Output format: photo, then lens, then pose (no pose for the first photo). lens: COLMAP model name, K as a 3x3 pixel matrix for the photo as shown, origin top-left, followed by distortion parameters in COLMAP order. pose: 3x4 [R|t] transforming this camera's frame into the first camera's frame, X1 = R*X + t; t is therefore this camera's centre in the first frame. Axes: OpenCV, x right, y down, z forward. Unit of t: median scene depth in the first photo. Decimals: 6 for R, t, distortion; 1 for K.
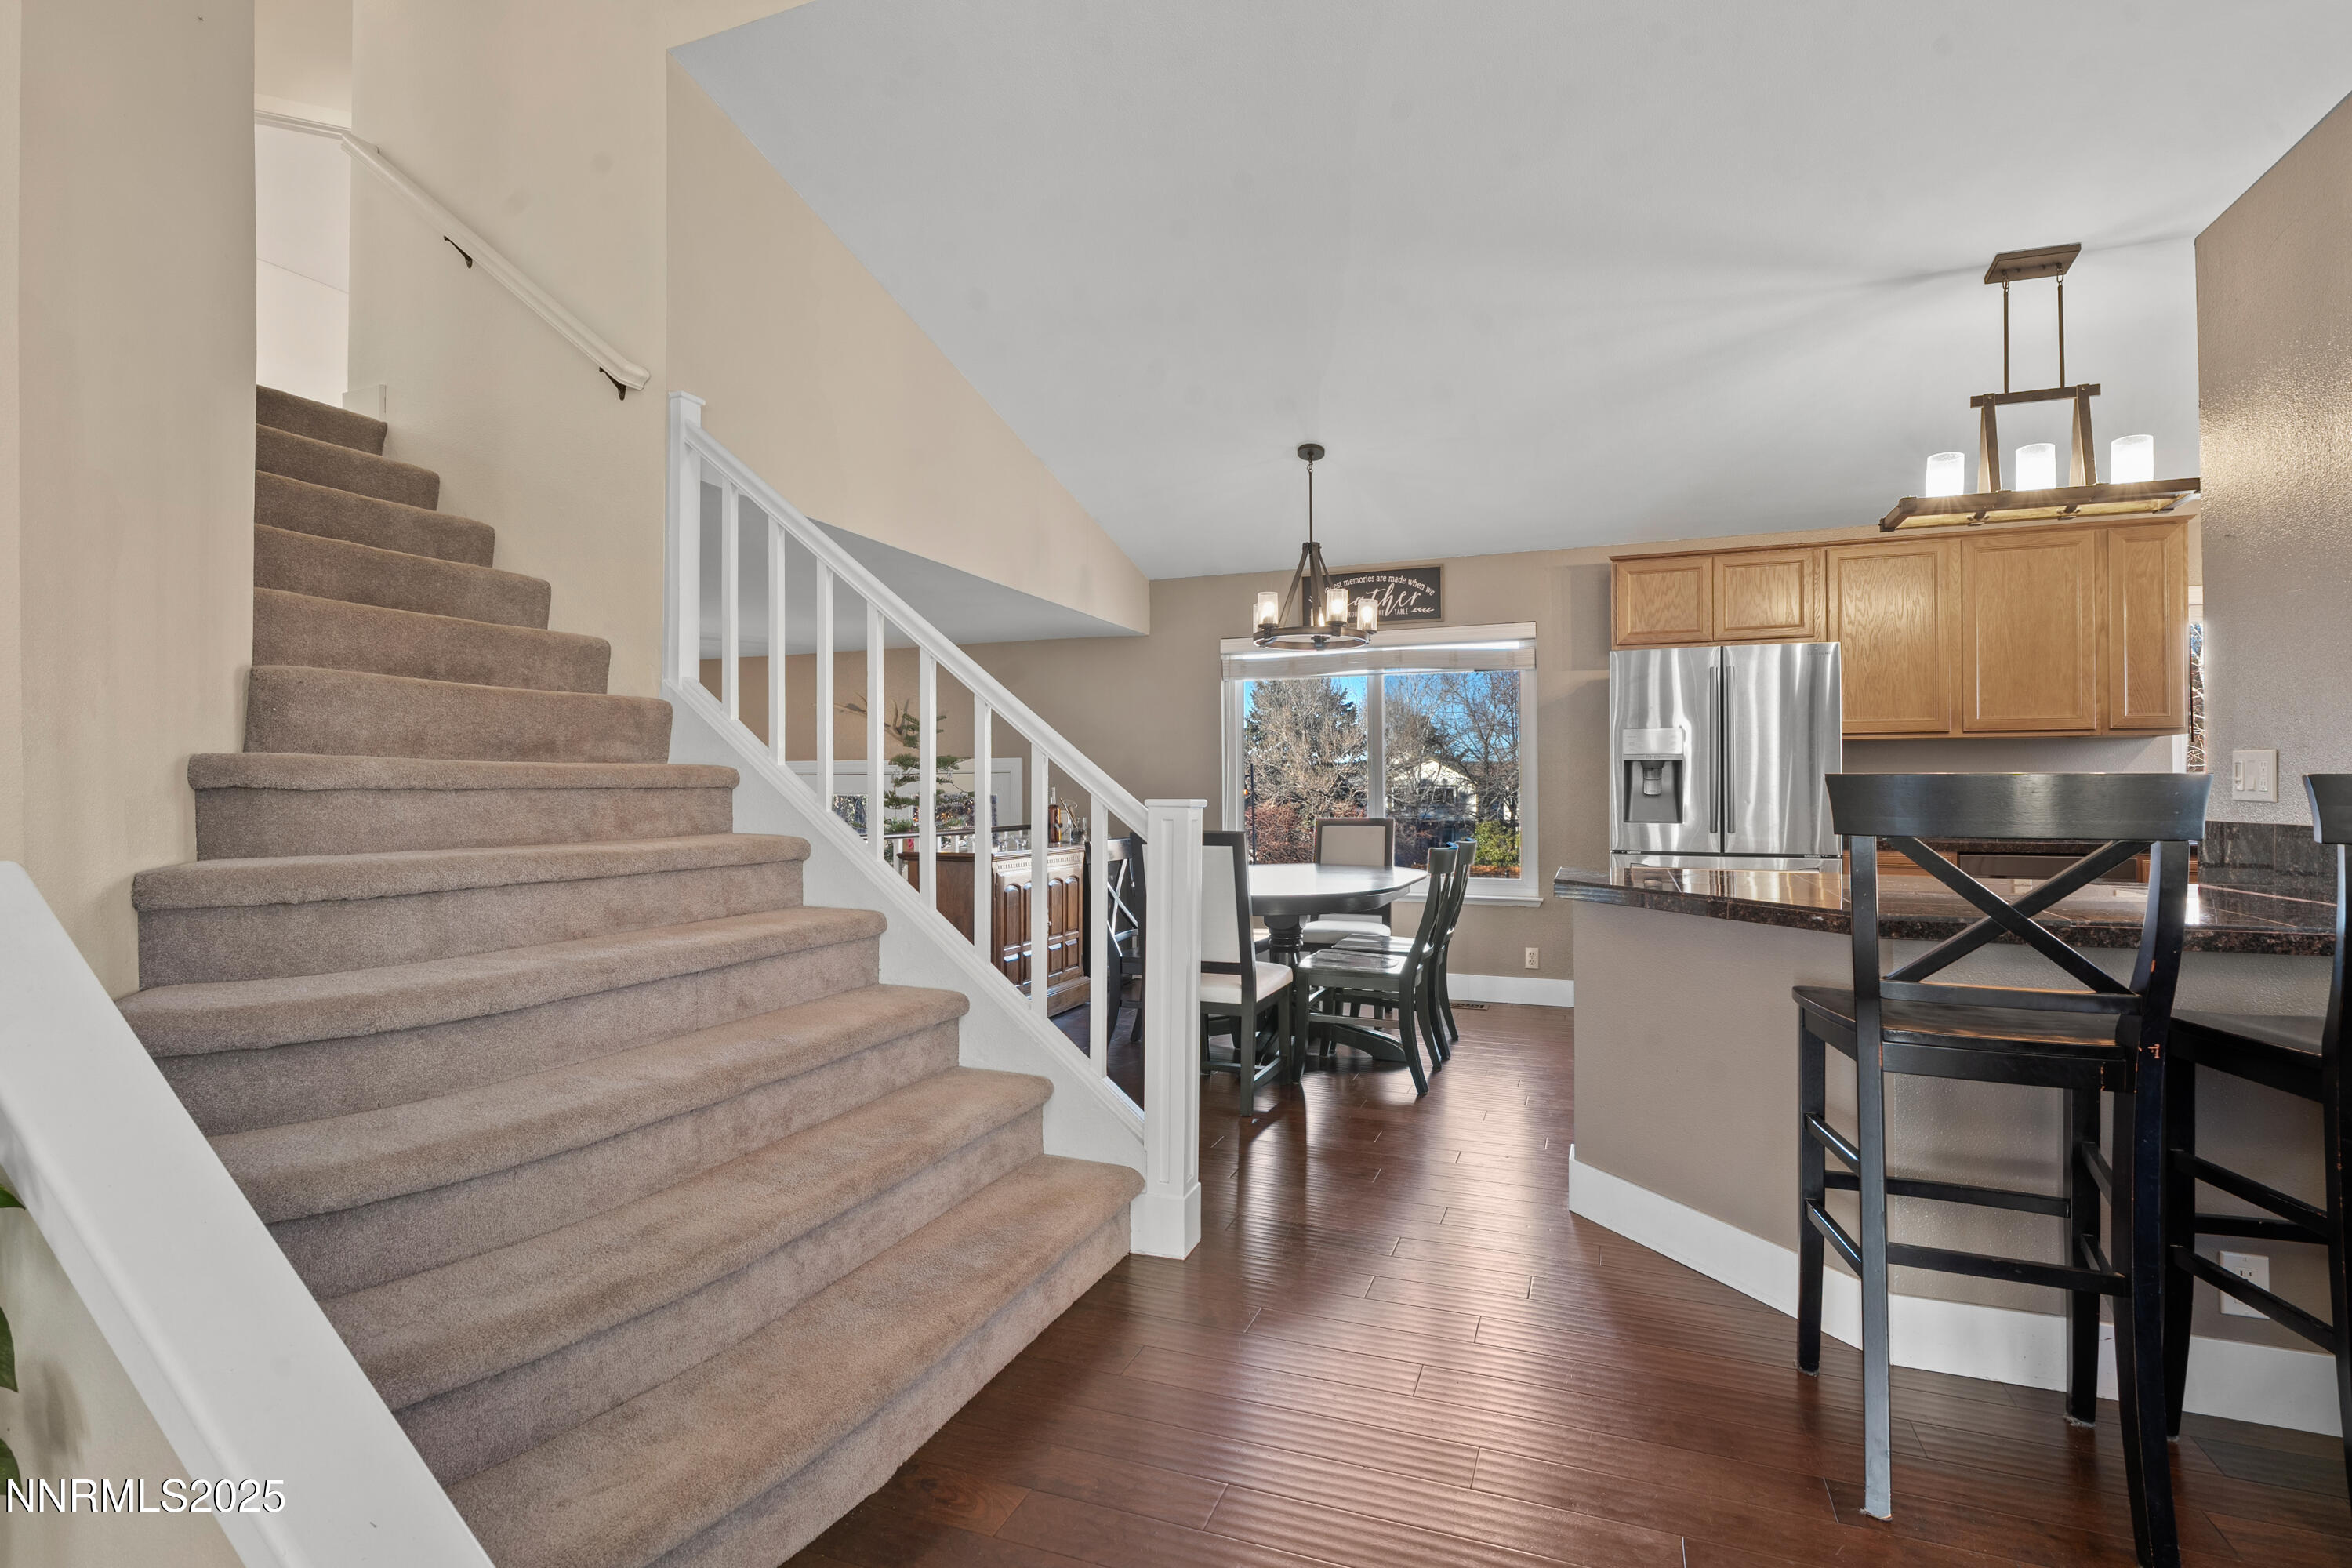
lens RADIAL K [[1141.0, 0, 1170.2], [0, 1141.0, 772.1], [0, 0, 1]] dist [0.010420, -0.000832]
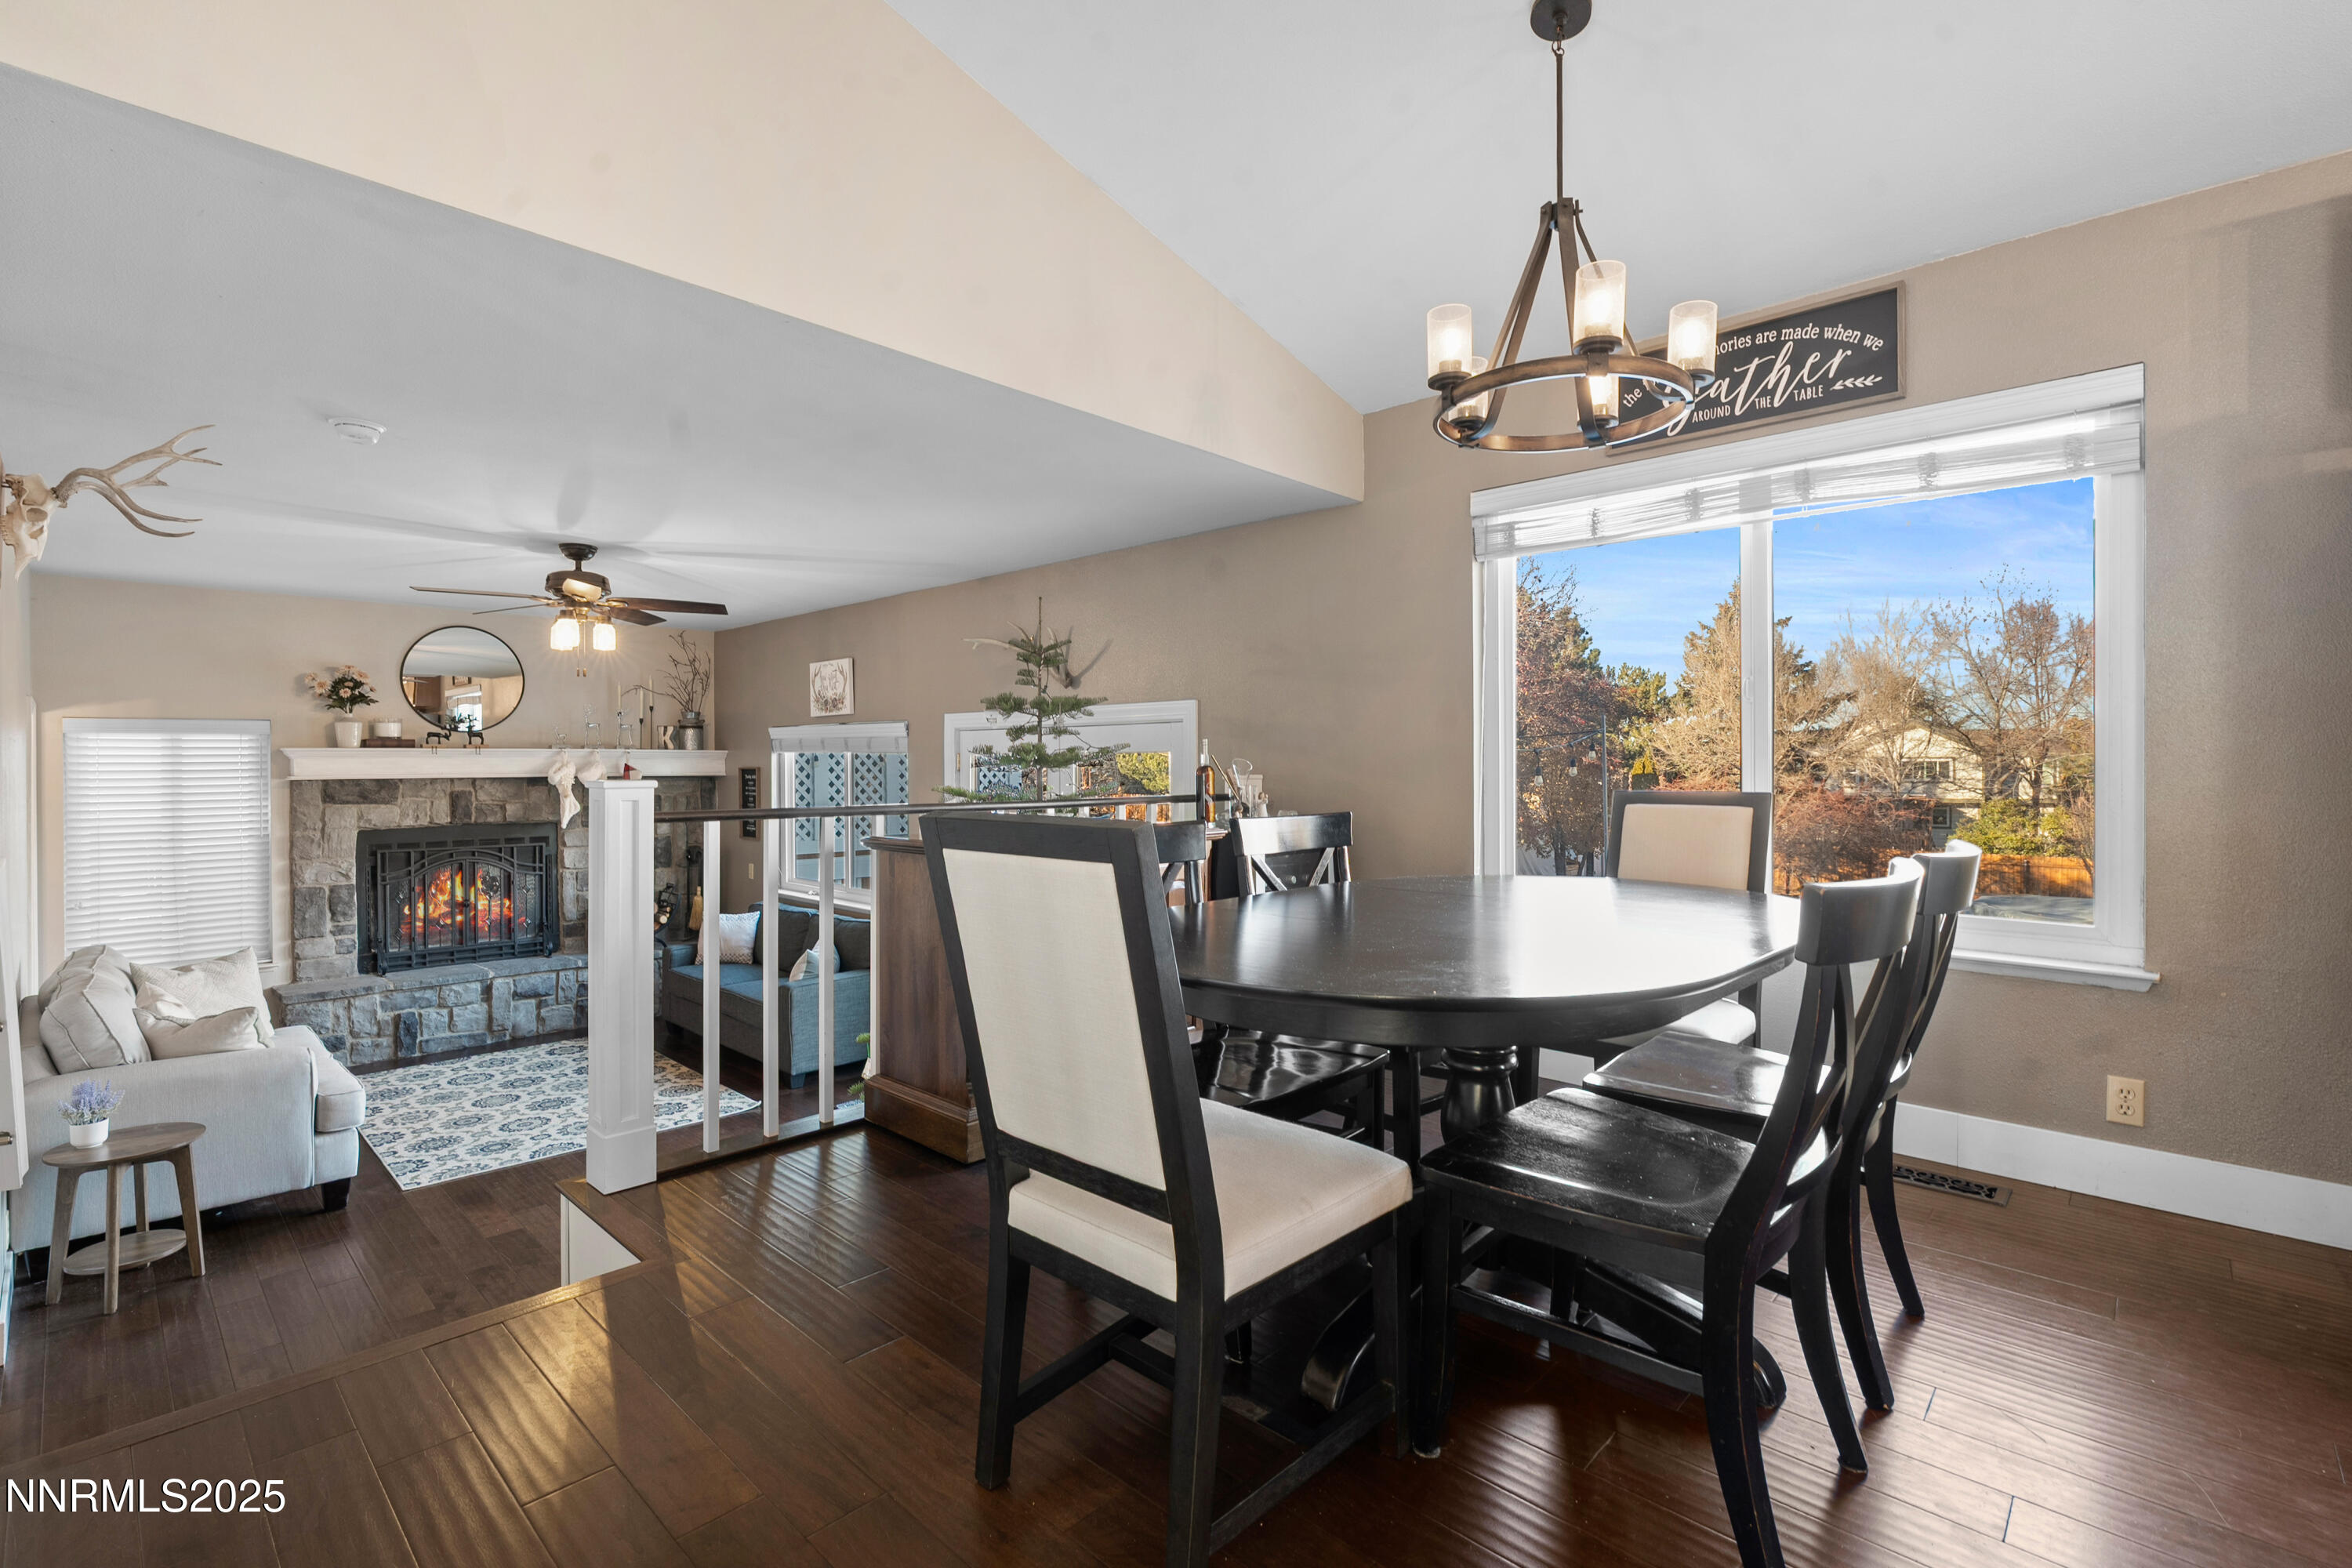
lens RADIAL K [[1062.0, 0, 1170.5], [0, 1062.0, 766.0], [0, 0, 1]] dist [-0.005371, 0.001073]
pose [[0.924161, 0.002079, -0.381998, 0.148613], [0.004848, 0.999841, 0.017170, 0.023637], [0.381973, -0.017720, 0.924004, 0.552846]]
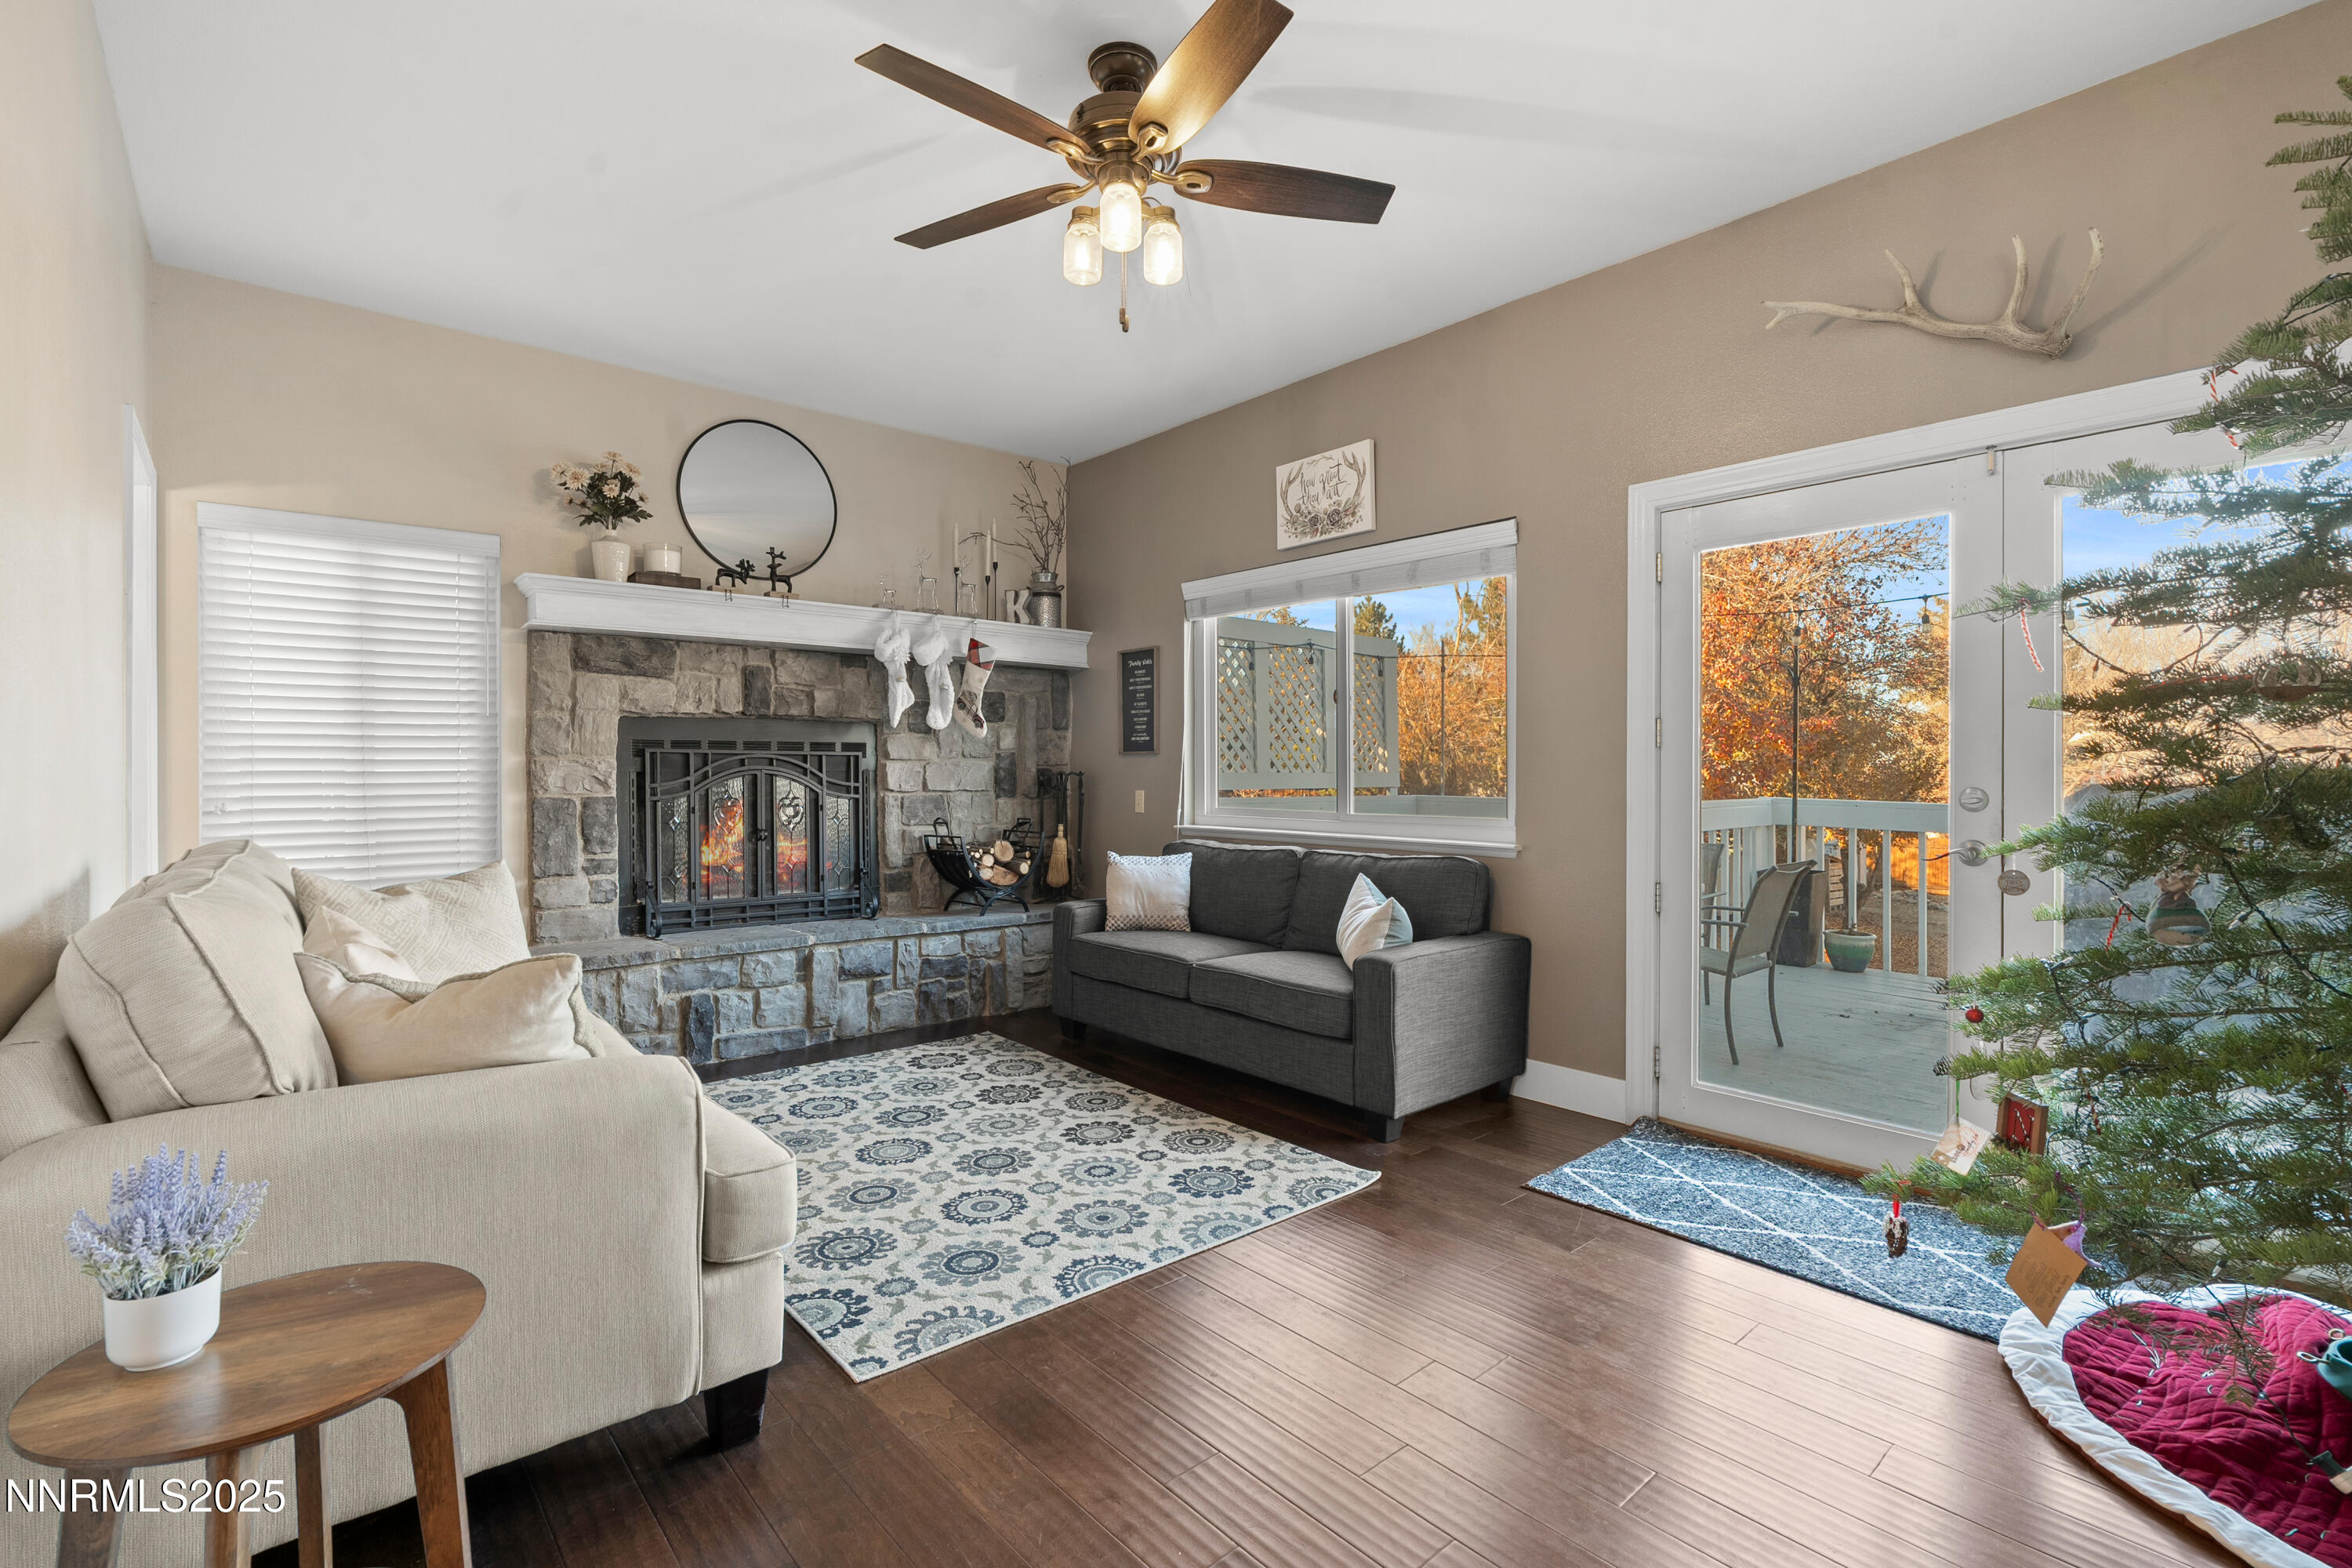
lens RADIAL K [[1062.0, 0, 1169.3], [0, 1062.0, 774.4], [0, 0, 1]] dist [-0.005371, 0.001073]
pose [[0.885187, 0.003522, -0.465221, -0.425268], [0.004194, 0.999870, 0.015548, 0.143902], [0.465216, -0.015714, 0.885058, 0.797977]]
